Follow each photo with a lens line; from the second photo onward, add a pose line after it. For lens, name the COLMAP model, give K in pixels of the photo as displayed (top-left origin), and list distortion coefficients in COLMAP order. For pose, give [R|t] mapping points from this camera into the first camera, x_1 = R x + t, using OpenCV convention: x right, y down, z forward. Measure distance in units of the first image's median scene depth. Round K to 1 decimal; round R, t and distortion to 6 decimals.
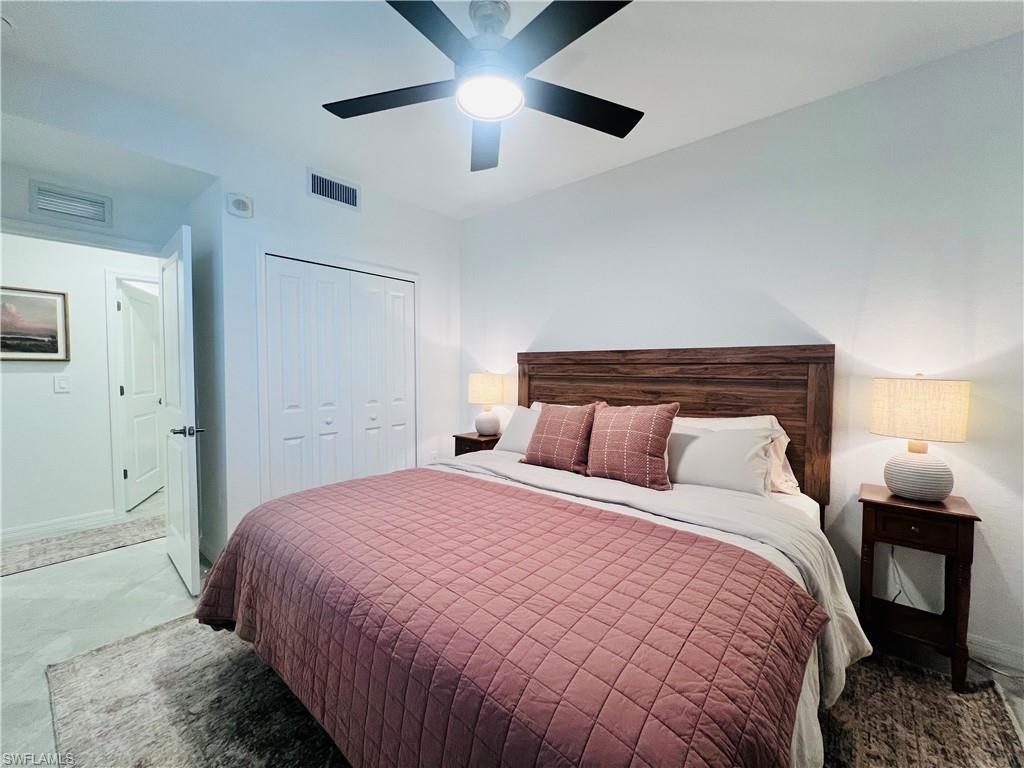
lens RADIAL K [[408.3, 0, 511.5], [0, 408.3, 389.1], [0, 0, 1]] dist [0.000430, -0.000069]
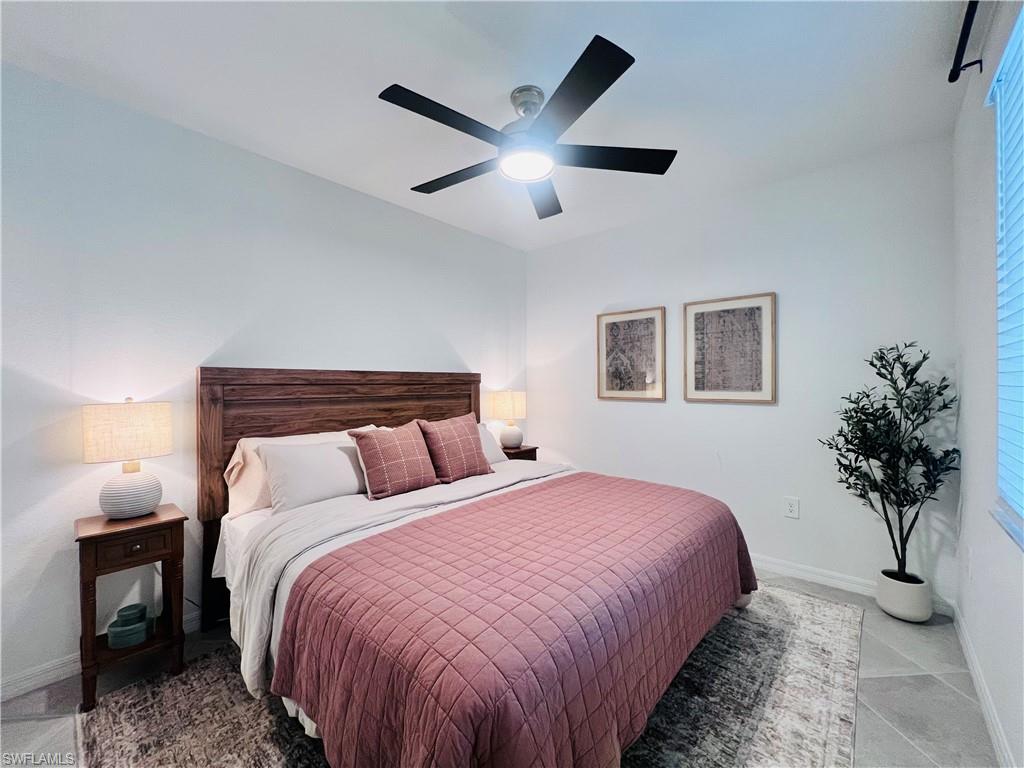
lens RADIAL K [[408.3, 0, 511.2], [0, 408.3, 384.9], [0, 0, 1]] dist [0.000430, -0.000069]
pose [[0.030837, -0.000222, 0.999524, -0.746527], [0.063663, 0.997970, -0.001742, -0.035954], [-0.997495, 0.063687, 0.030788, 0.620811]]
